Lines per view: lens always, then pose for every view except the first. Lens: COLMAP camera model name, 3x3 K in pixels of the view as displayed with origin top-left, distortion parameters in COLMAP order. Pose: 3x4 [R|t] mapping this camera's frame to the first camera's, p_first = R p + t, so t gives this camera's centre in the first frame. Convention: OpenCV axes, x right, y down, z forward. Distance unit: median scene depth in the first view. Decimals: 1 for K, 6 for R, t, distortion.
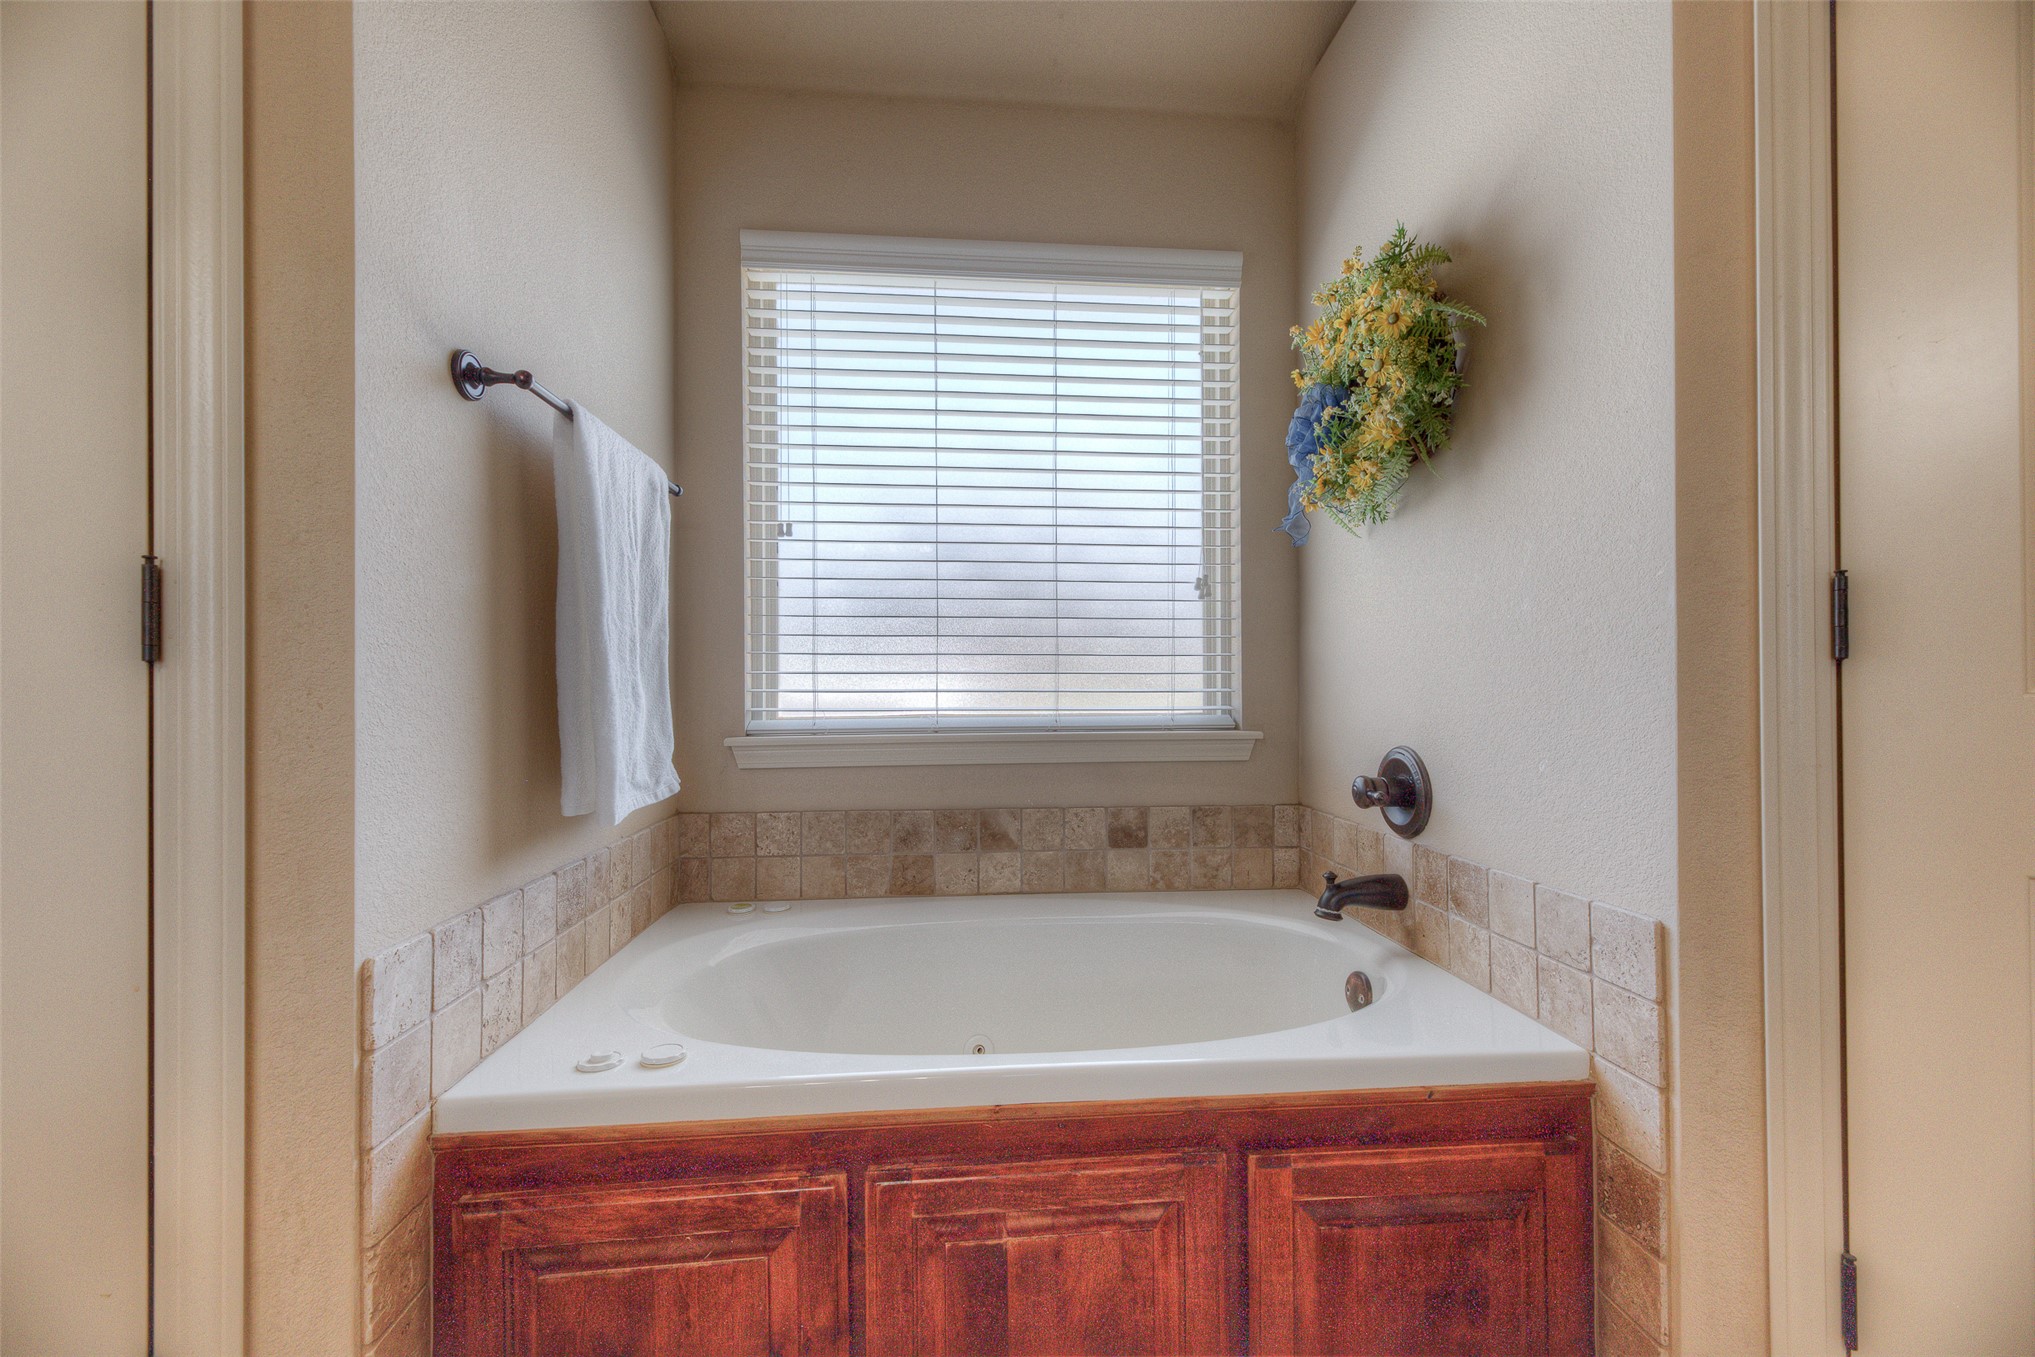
lens RADIAL K [[802.4, 0, 1010.7], [0, 802.4, 676.7], [0, 0, 1]] dist [0.013485, -0.005962]
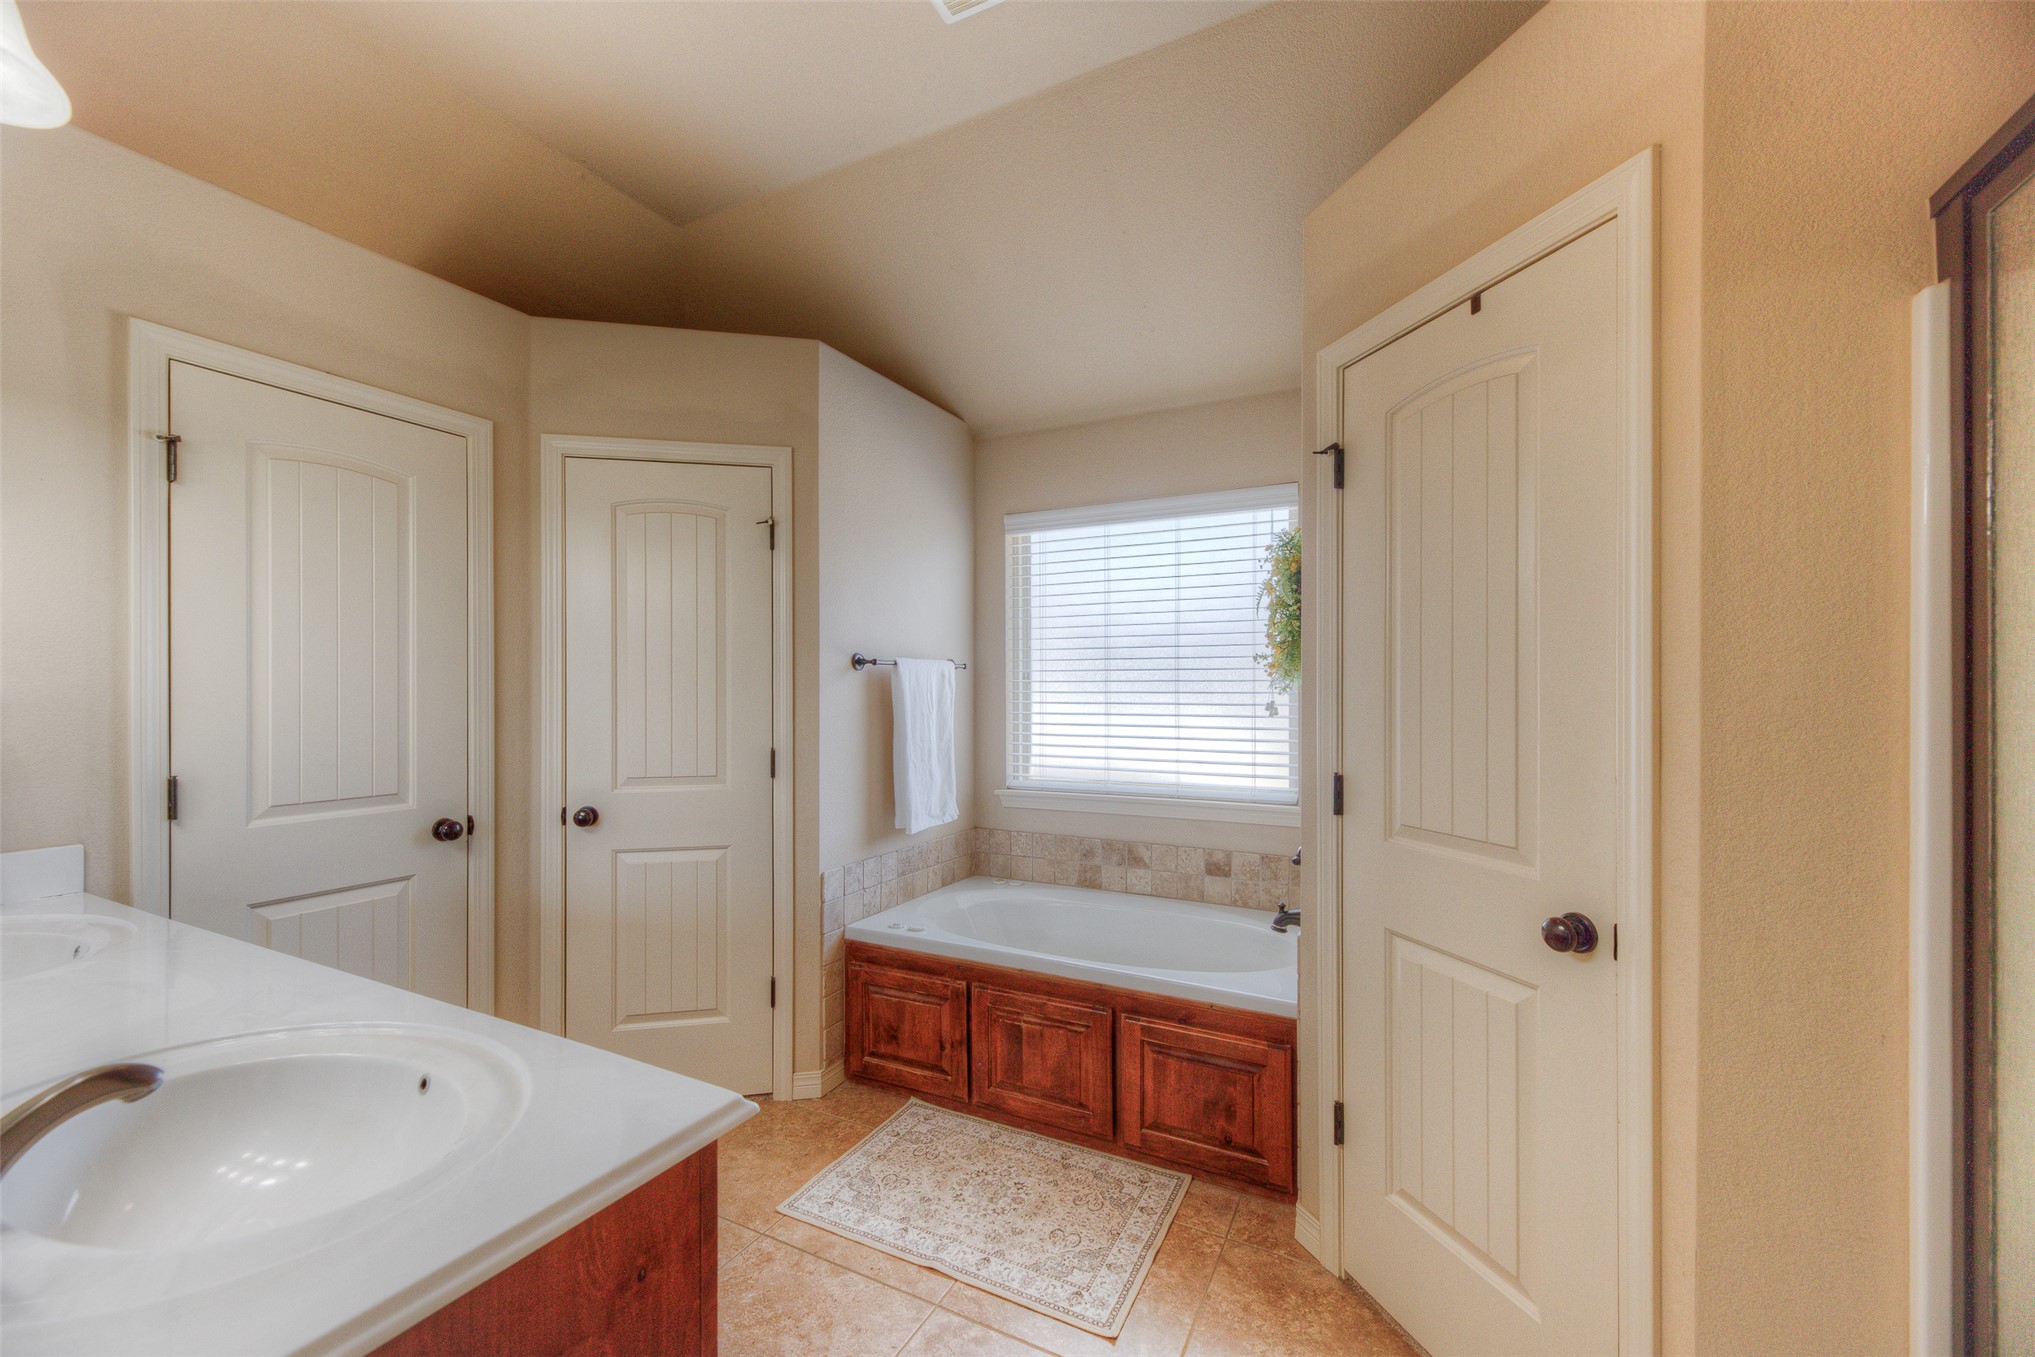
lens RADIAL K [[805.8, 0, 1013.9], [0, 805.8, 691.9], [0, 0, 1]] dist [0.016462, -0.005598]
pose [[0.847946, 0.003162, -0.530073, 1.182192], [0.002258, 0.999952, 0.009578, -0.297715], [0.530077, -0.009319, 0.847898, -0.992105]]
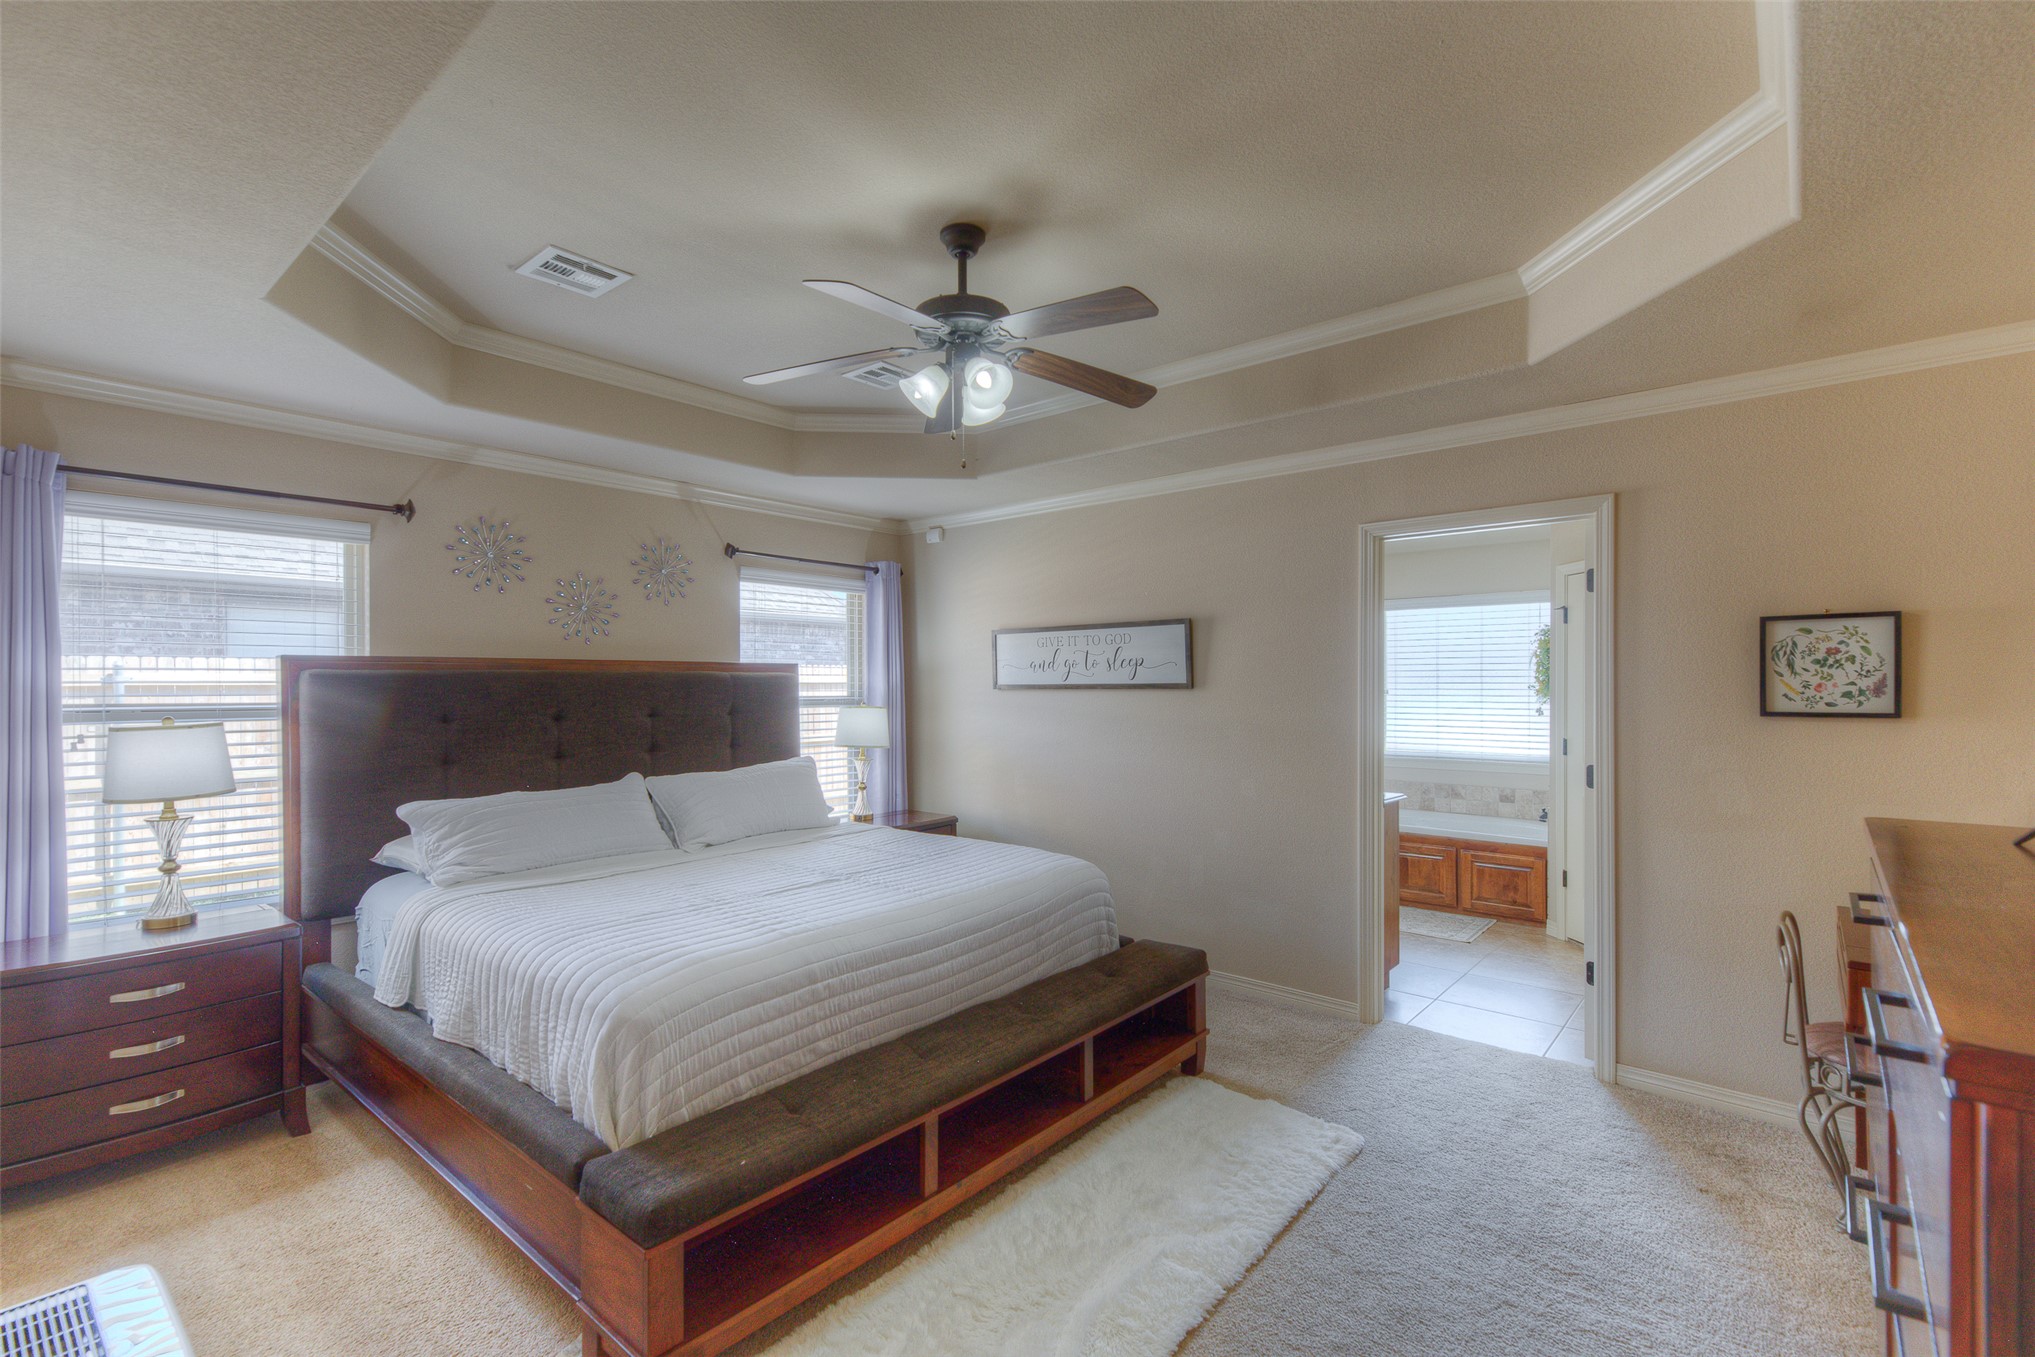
lens RADIAL K [[904.5, 0, 1011.9], [0, 904.5, 690.4], [0, 0, 1]] dist [0.017217, -0.000017]
pose [[0.702218, 0.005773, -0.711938, 2.238673], [0.004752, 0.999907, 0.012796, -0.437484], [0.711946, -0.012368, 0.702125, -4.665851]]
